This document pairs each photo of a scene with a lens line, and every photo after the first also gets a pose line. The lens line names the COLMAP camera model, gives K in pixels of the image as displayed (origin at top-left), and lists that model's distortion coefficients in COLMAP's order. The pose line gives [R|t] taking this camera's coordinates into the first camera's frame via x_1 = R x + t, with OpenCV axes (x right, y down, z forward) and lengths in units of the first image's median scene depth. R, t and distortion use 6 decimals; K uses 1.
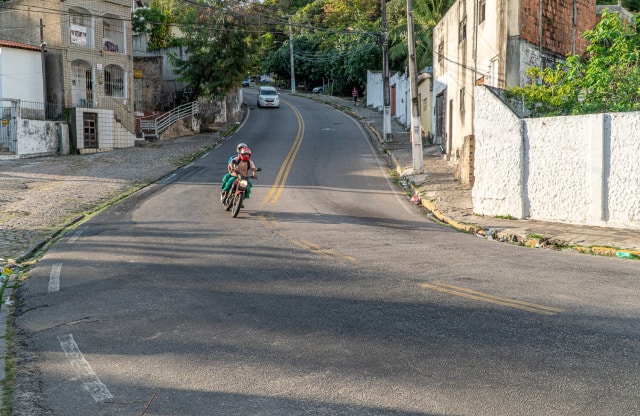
lens RADIAL K [[928.2, 0, 317.8], [0, 928.2, 203.5], [0, 0, 1]] dist [0.191965, 0.000000]
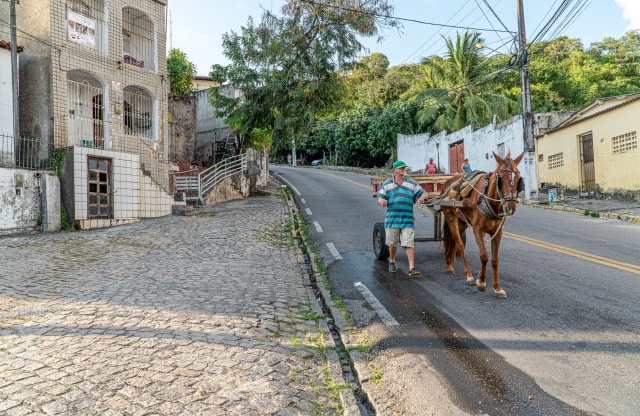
lens RADIAL K [[571.8, 0, 317.5], [0, 571.8, 203.8], [0, 0, 1]] dist [0.011733, 0.018502]
pose [[0.989890, -0.015509, 0.140990, -0.156874], [0.027965, 0.995834, -0.086795, -0.033445], [-0.139057, 0.089860, 0.986199, 0.625445]]
